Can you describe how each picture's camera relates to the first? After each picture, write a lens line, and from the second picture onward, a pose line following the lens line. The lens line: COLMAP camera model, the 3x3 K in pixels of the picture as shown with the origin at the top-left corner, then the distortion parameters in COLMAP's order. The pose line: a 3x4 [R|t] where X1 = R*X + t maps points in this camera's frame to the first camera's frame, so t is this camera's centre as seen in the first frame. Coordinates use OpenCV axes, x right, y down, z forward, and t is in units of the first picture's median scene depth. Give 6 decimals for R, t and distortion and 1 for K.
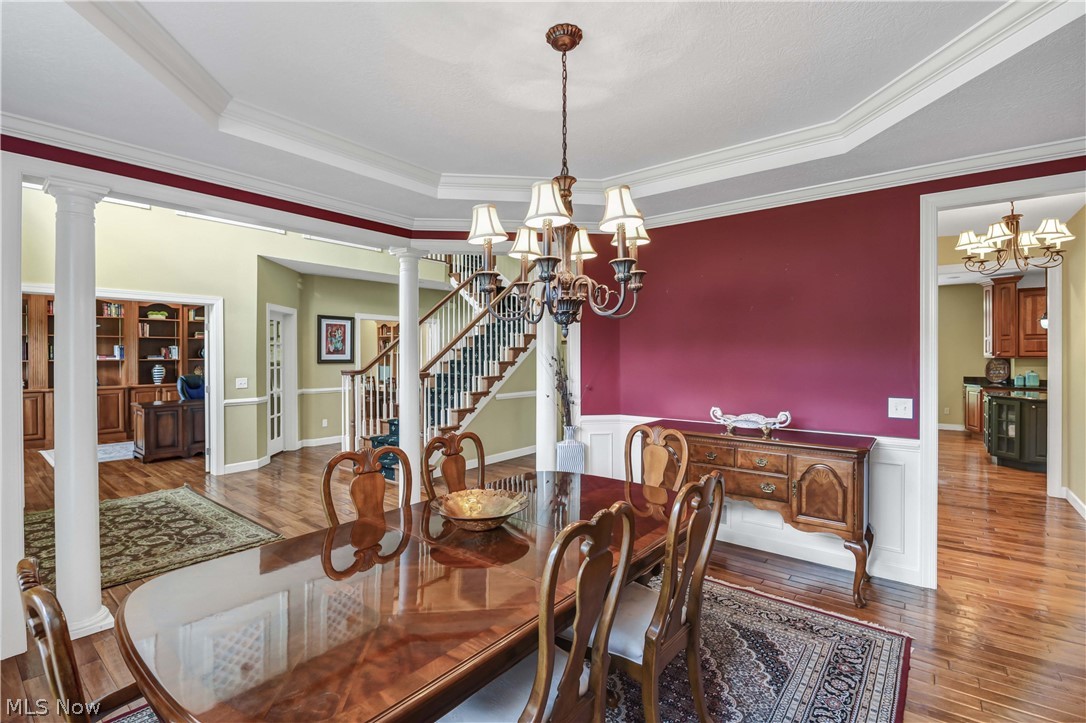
lens RADIAL K [[492.9, 0, 542.9], [0, 492.9, 357.0], [0, 0, 1]] dist [-0.004484, -0.001697]
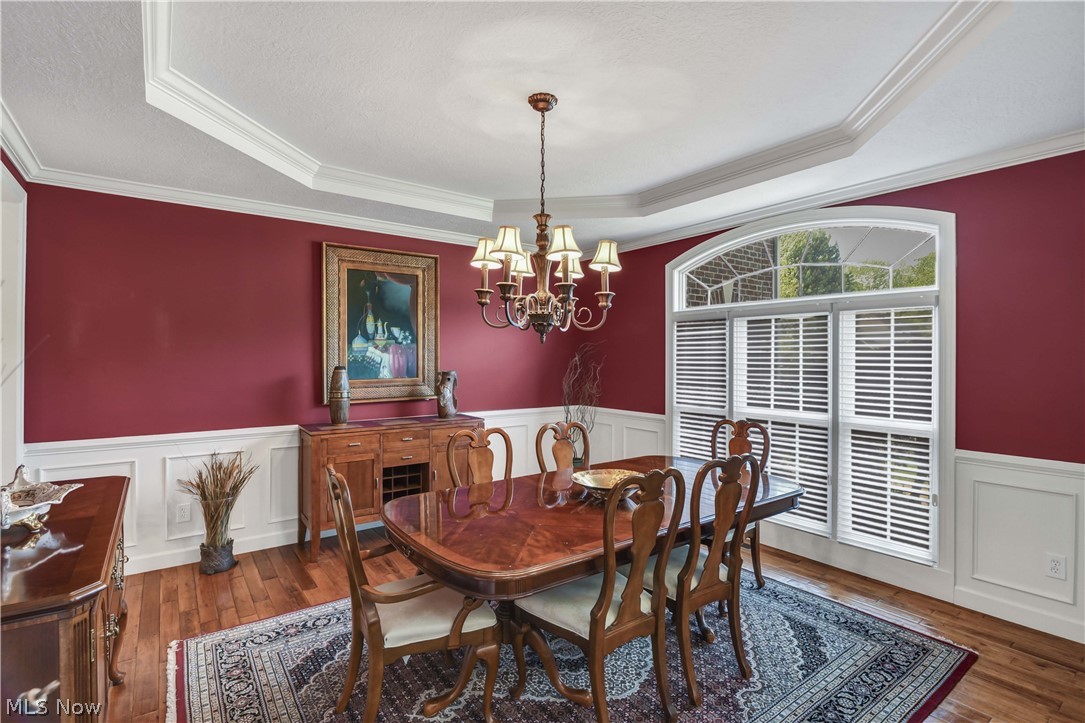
lens RADIAL K [[518.2, 0, 548.0], [0, 518.2, 358.7], [0, 0, 1]] dist [-0.001896, -0.000485]
pose [[-0.968549, -0.004484, 0.248784, -0.267214], [-0.003132, 0.999978, 0.005830, -0.011086], [-0.248805, 0.004868, -0.968541, 2.049124]]
